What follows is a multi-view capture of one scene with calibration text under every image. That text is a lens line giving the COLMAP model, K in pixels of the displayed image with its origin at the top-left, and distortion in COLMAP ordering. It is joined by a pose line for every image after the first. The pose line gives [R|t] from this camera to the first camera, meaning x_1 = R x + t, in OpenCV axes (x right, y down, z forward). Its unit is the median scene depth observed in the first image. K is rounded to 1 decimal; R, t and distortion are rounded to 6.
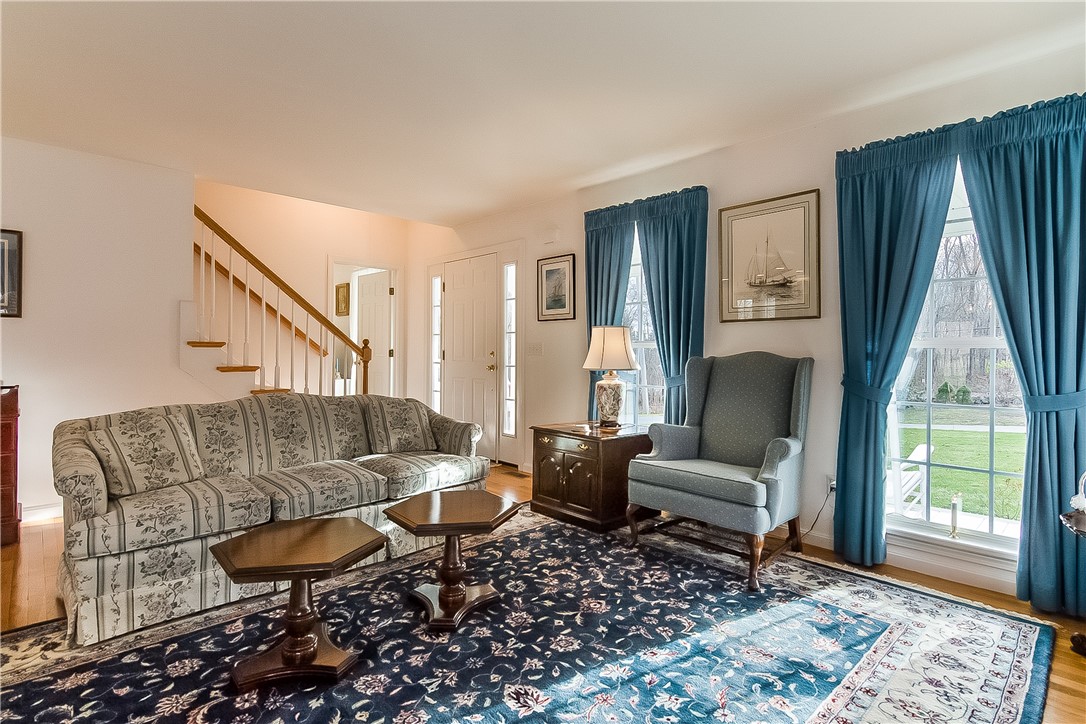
lens RADIAL K [[534.3, 0, 544.8], [0, 534.3, 352.4], [0, 0, 1]] dist [0.001400, -0.001242]
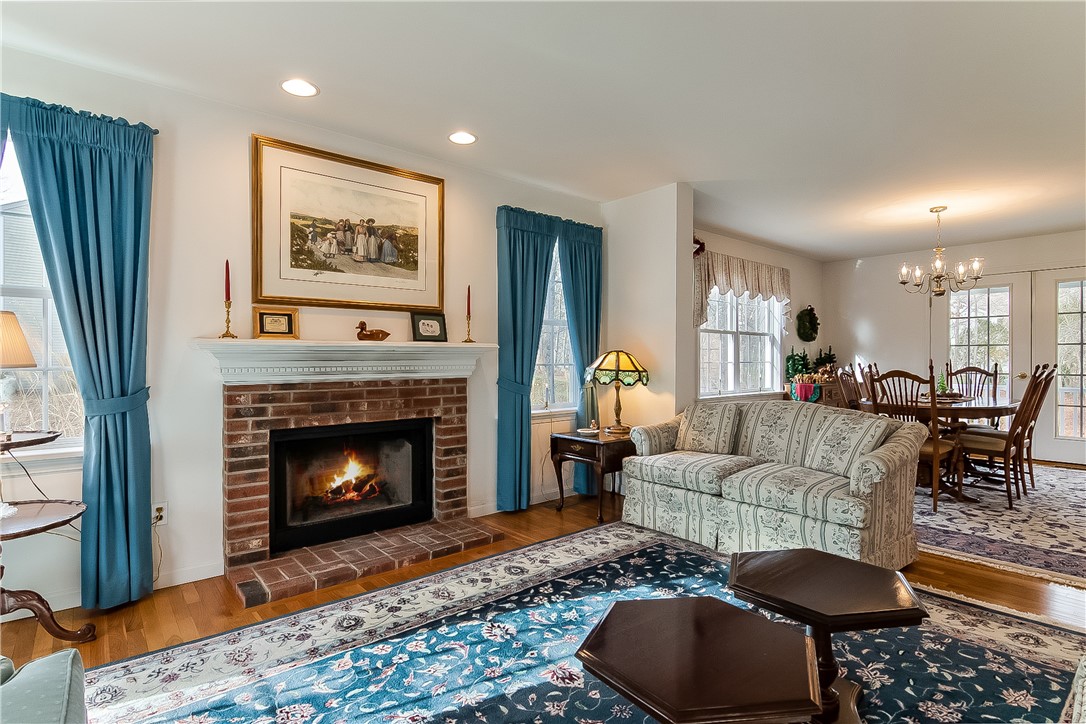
lens RADIAL K [[534.3, 0, 534.7], [0, 534.3, 370.0], [0, 0, 1]] dist [0.001400, -0.001242]
pose [[-0.997684, -0.007327, 0.067630, -0.029003], [-0.005975, 0.999779, 0.020166, -0.004126], [-0.067763, 0.019715, -0.997507, 1.297381]]
